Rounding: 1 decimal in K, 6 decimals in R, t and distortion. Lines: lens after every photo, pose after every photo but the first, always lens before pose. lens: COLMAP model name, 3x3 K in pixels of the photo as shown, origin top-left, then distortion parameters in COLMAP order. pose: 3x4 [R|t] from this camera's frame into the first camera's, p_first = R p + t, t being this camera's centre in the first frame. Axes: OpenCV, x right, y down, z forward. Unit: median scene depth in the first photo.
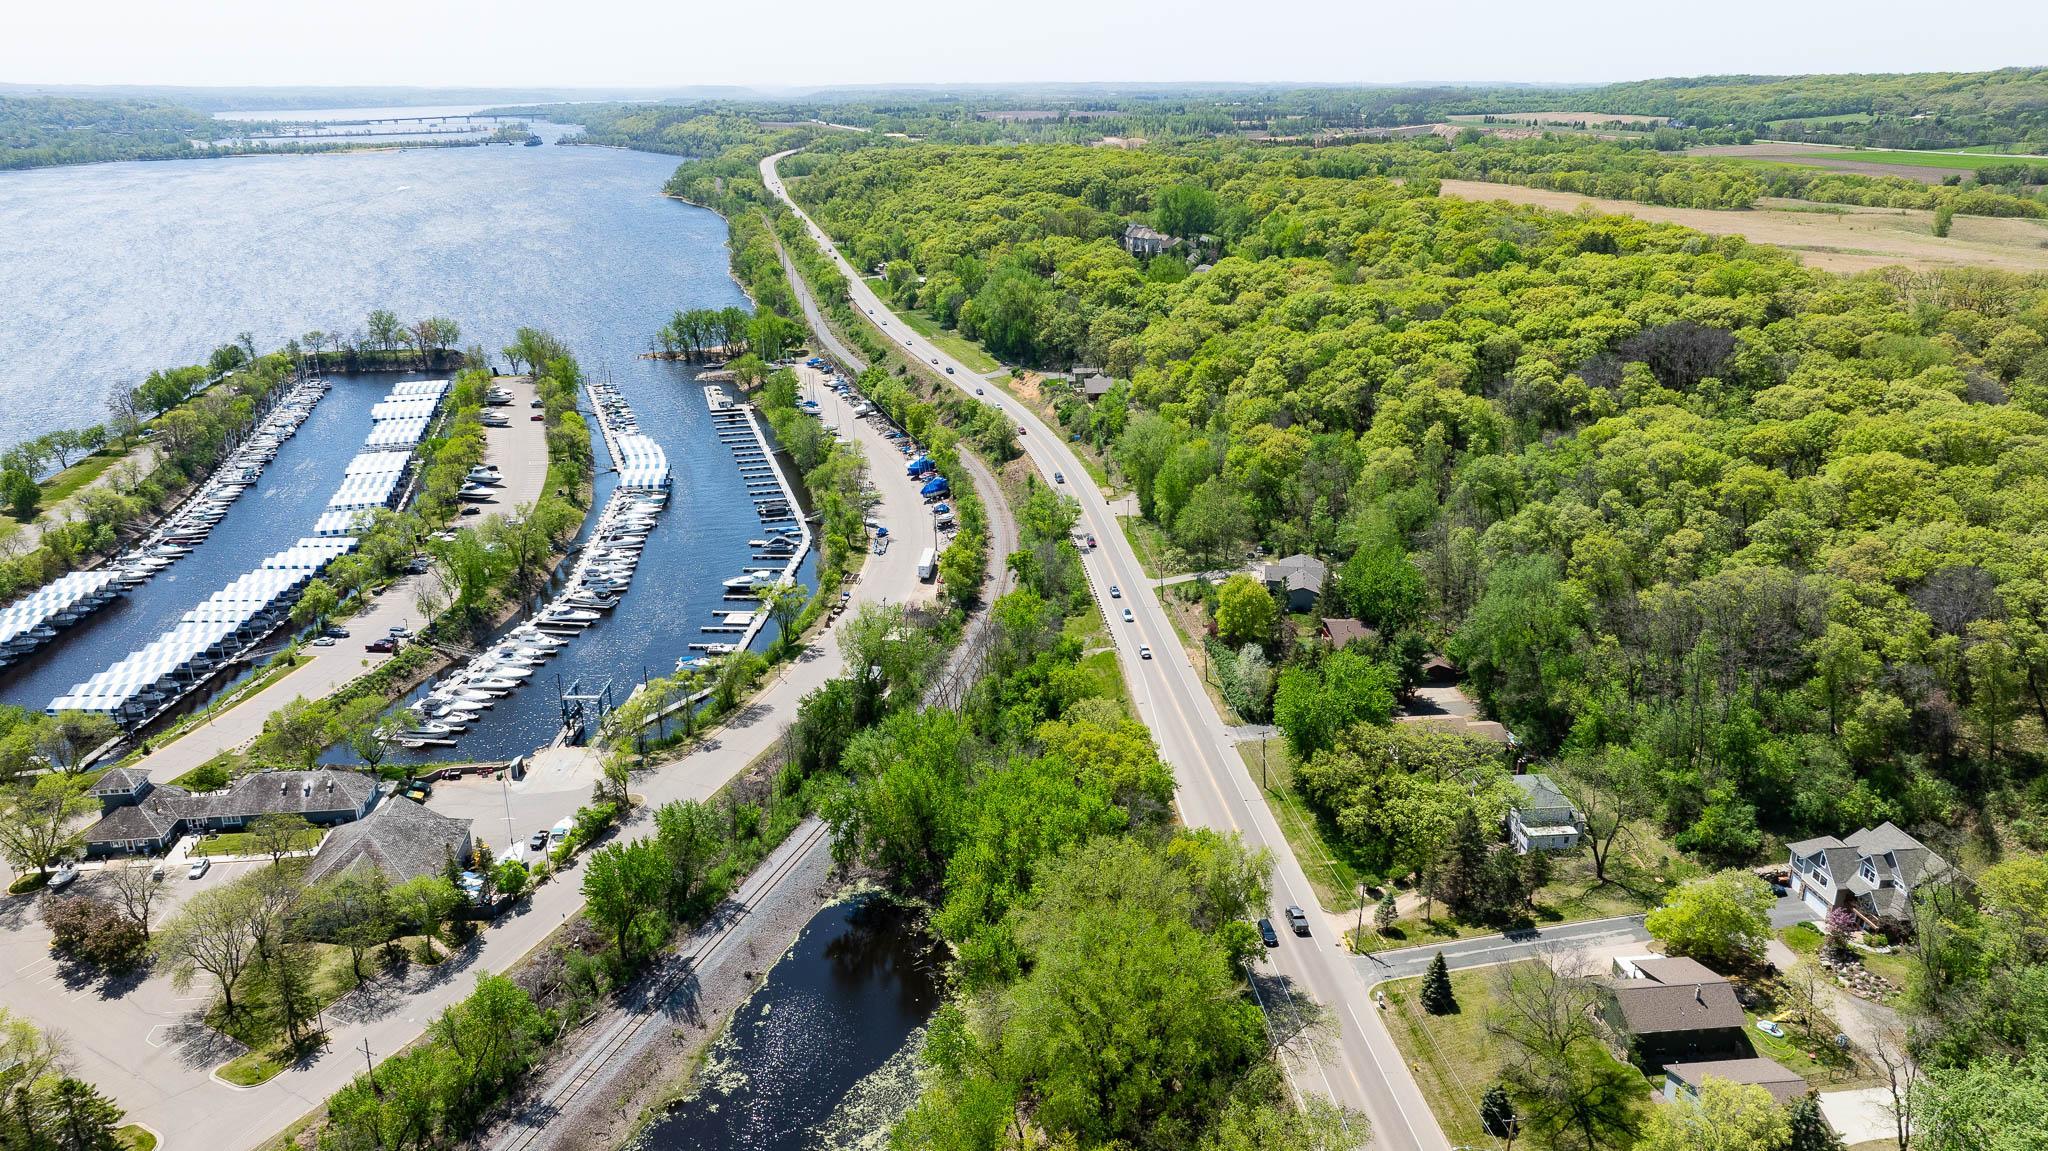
lens RADIAL K [[1439.8, 0, 1024.0], [0, 1439.8, 575.5], [0, 0, 1]] dist [-0.038839, 0.037293]
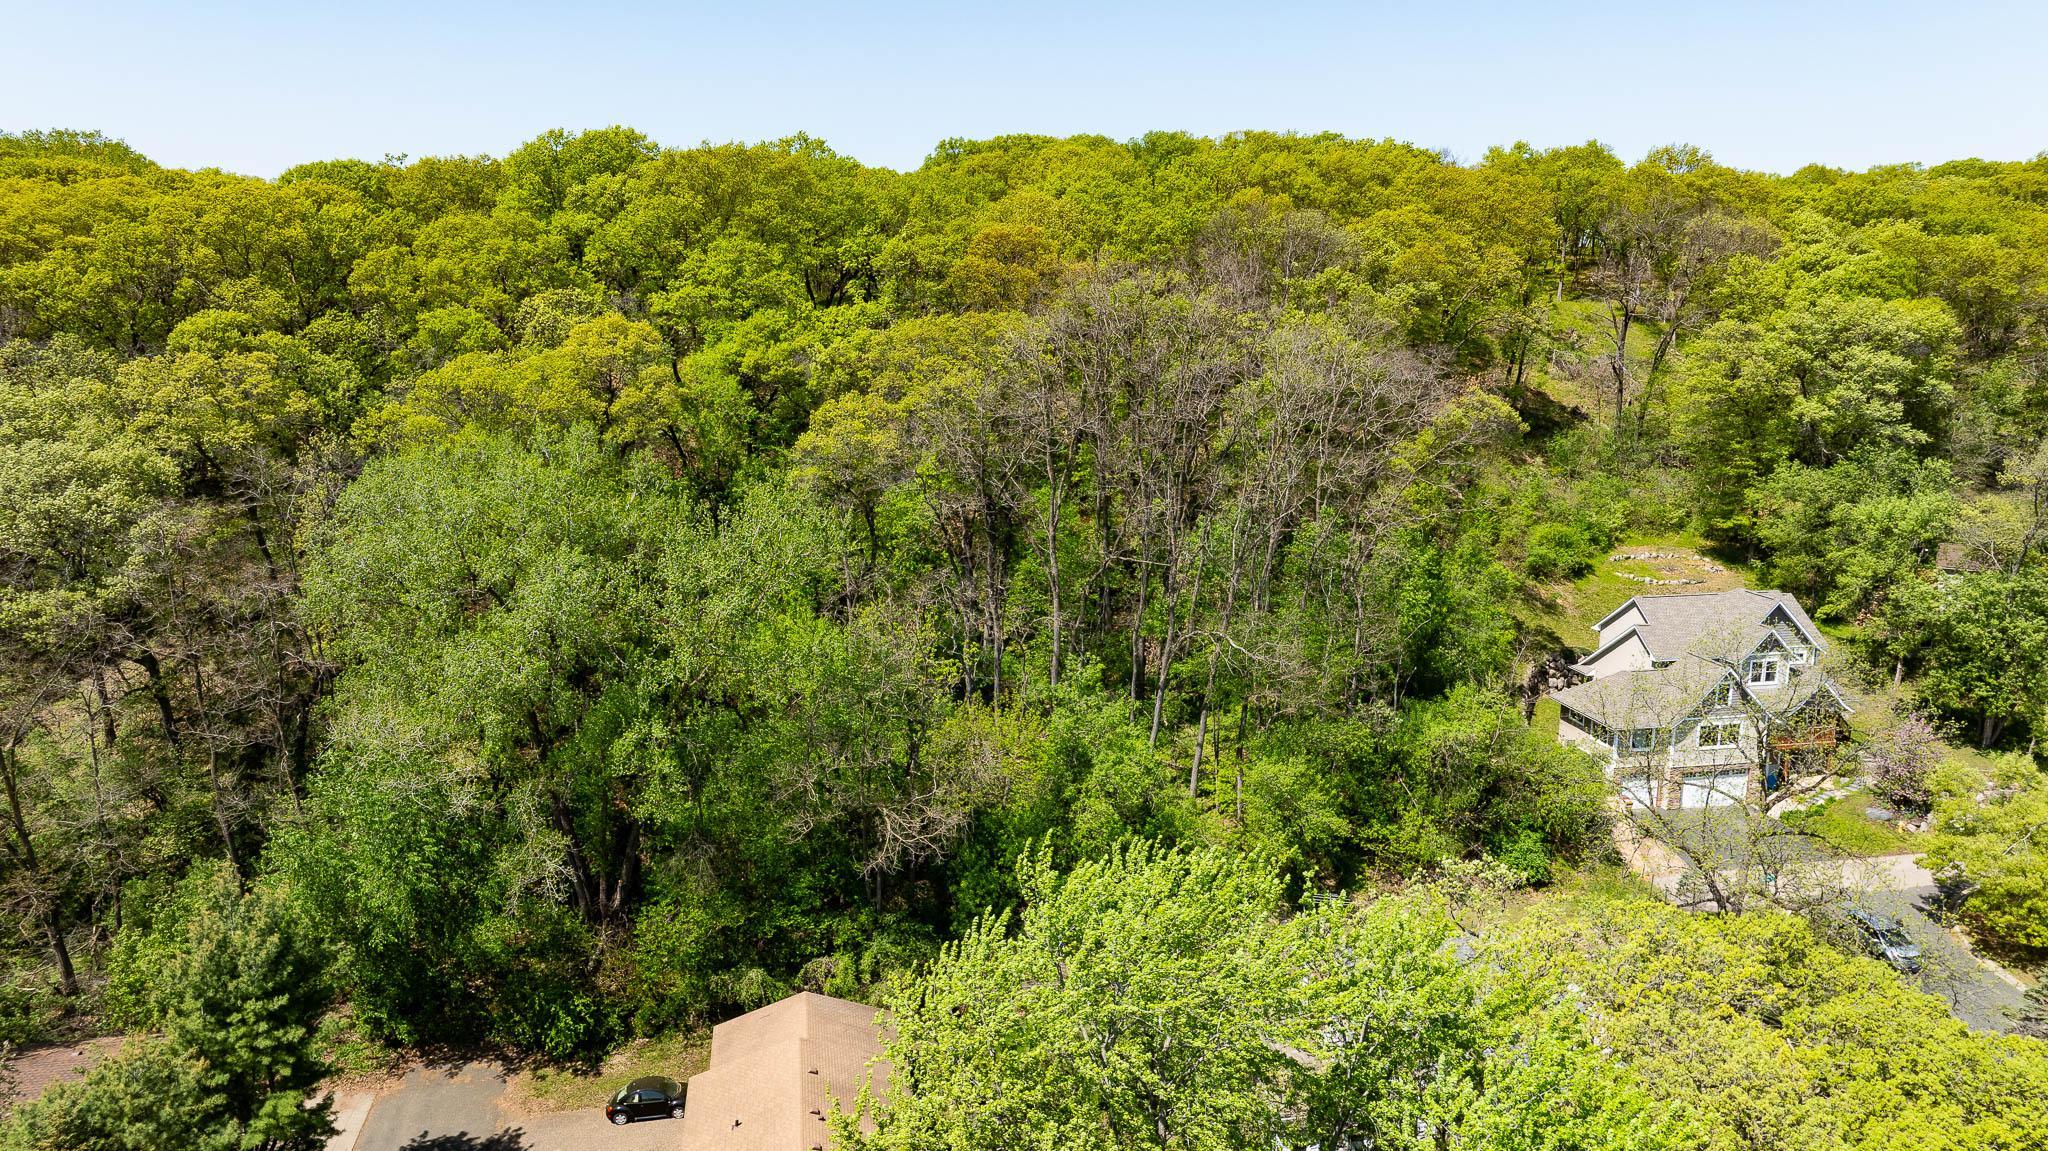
lens RADIAL K [[1442.9, 0, 1024.0], [0, 1442.9, 575.5], [0, 0, 1]] dist [-0.059532, 0.078205]
pose [[-0.056577, -0.191685, 0.979824, 0.085680], [0.324945, 0.924428, 0.199611, -0.010495], [-0.944039, 0.329682, 0.009986, 0.991555]]
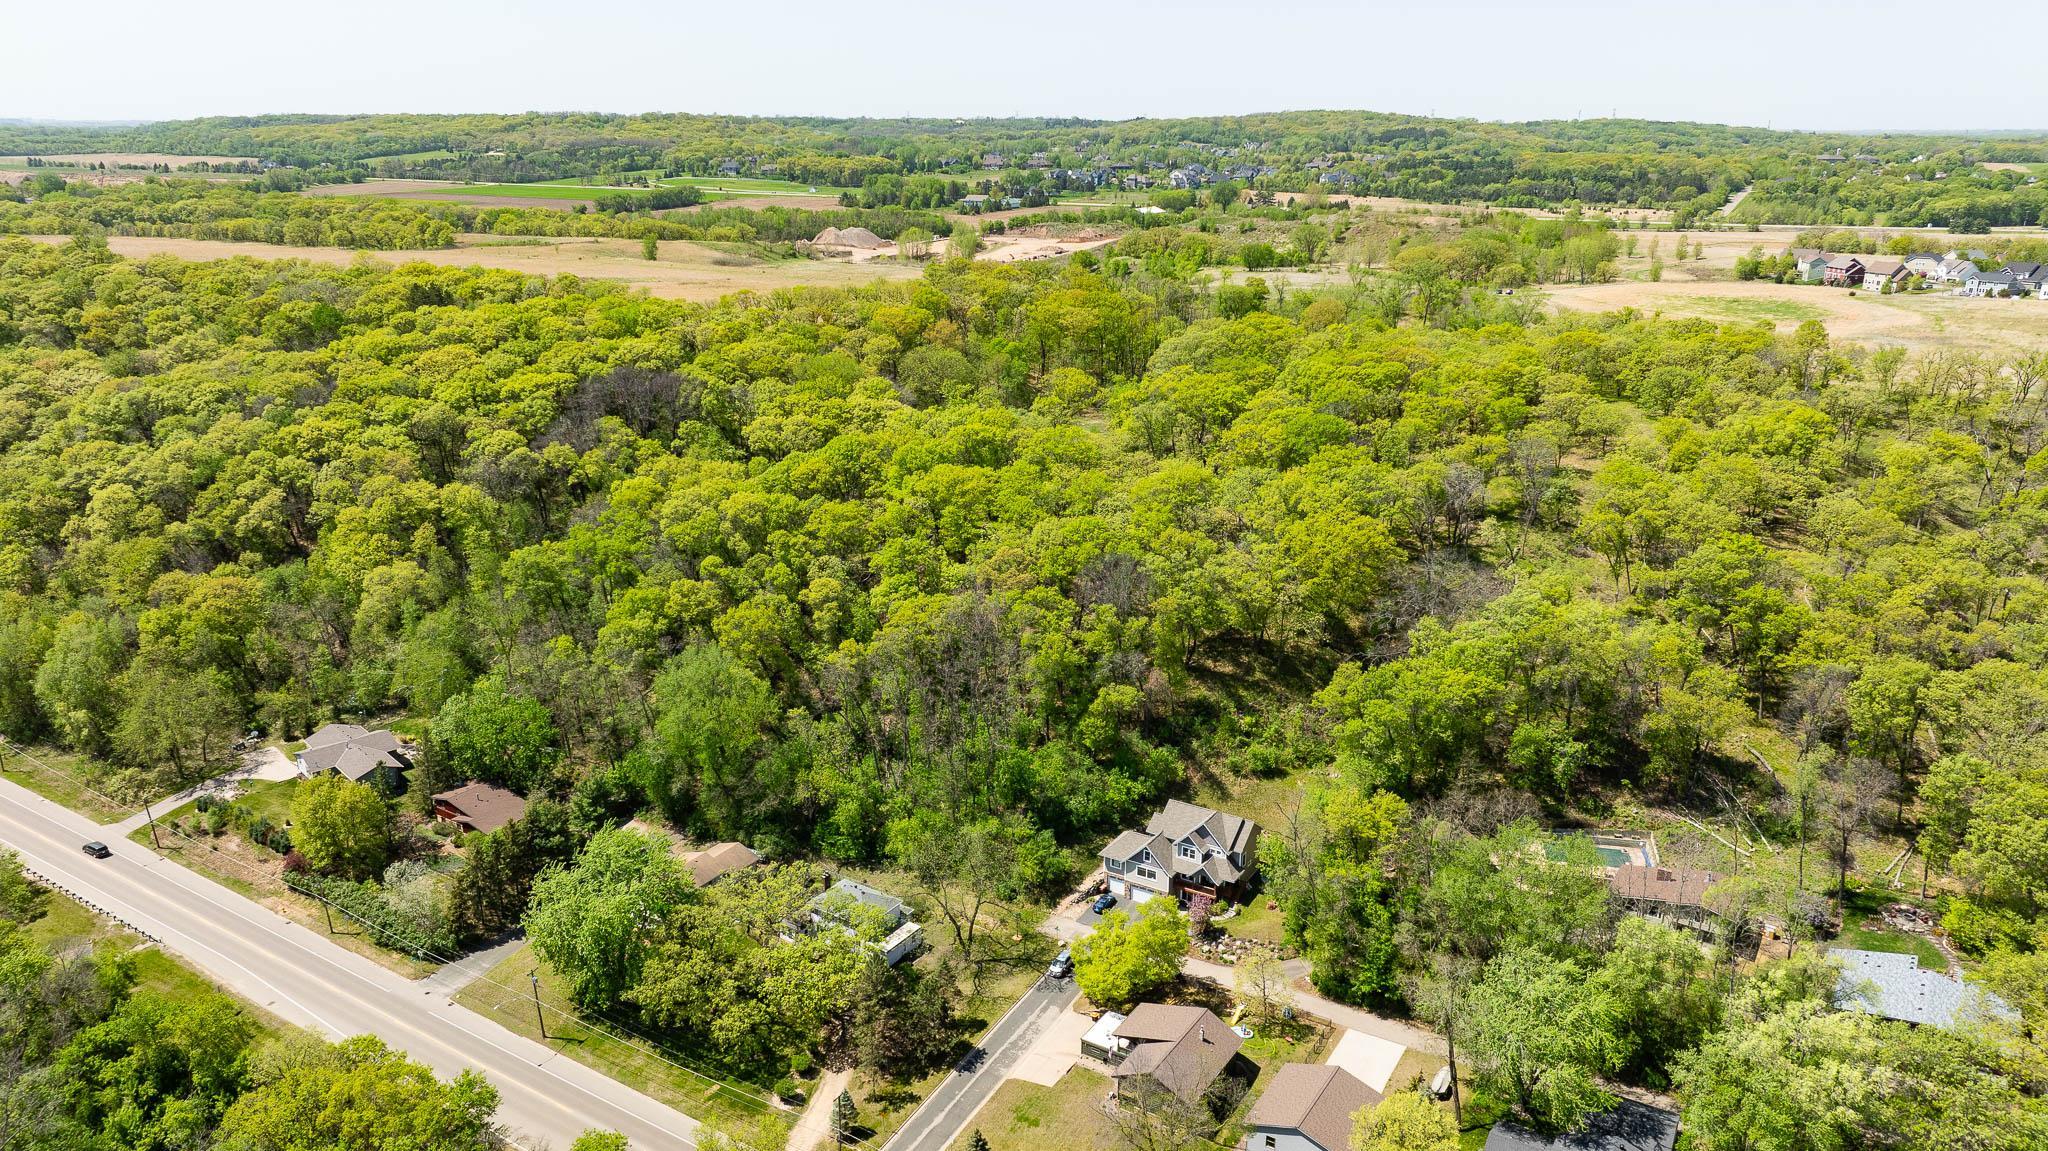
lens RADIAL K [[1439.8, 0, 1024.0], [0, 1439.8, 575.5], [0, 0, 1]] dist [-0.038839, 0.037293]
pose [[0.610149, -0.233277, 0.757166, -0.202378], [0.251968, 0.963188, 0.093707, -0.099133], [-0.751153, 0.133606, 0.646467, 0.293676]]
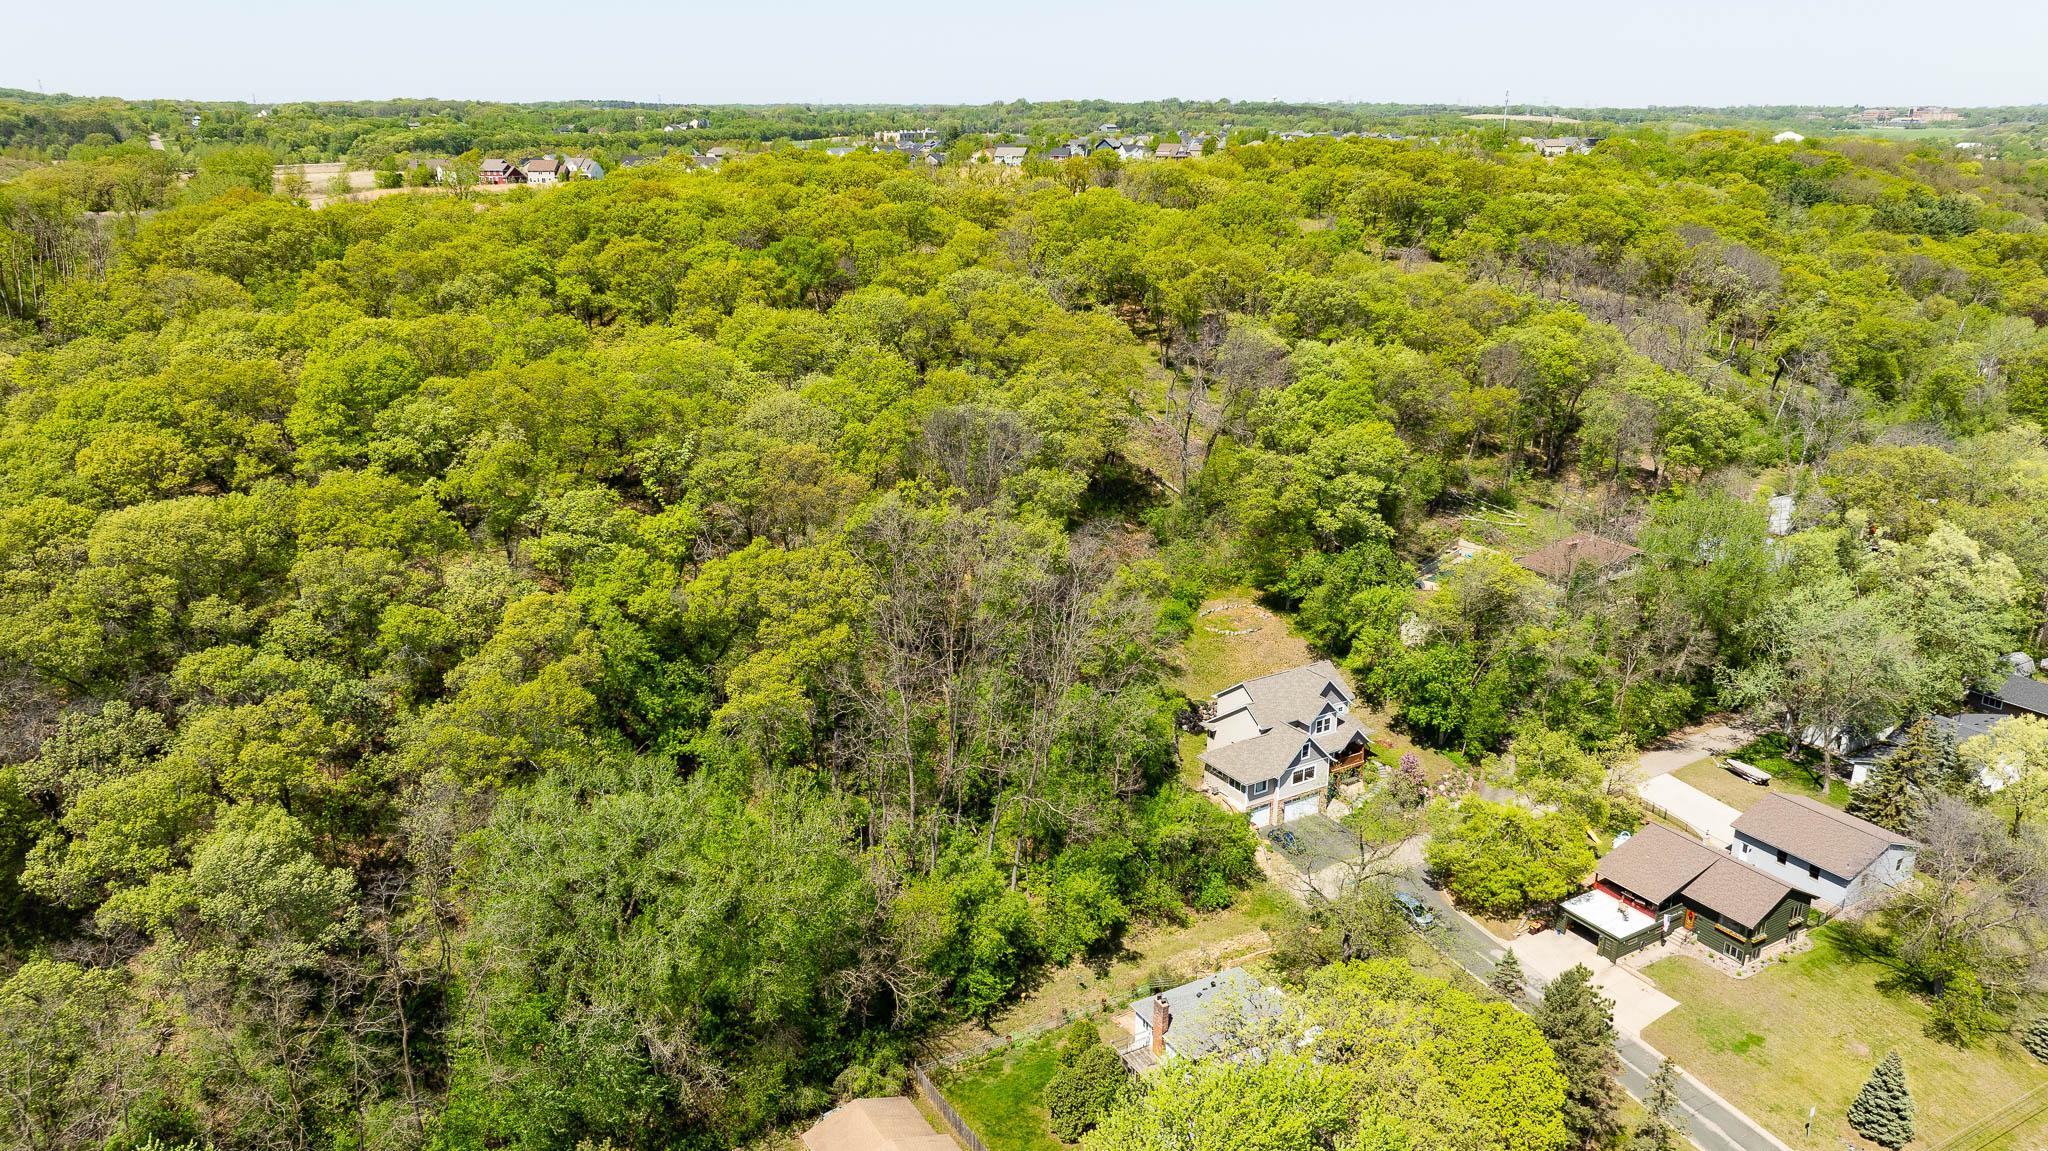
lens RADIAL K [[1439.8, 0, 1024.0], [0, 1439.8, 575.5], [0, 0, 1]] dist [-0.038839, 0.037293]
pose [[-0.421532, -0.276601, 0.863598, -0.013194], [0.296946, 0.857732, 0.419665, -0.205295], [-0.856816, 0.433345, -0.279426, 1.071544]]
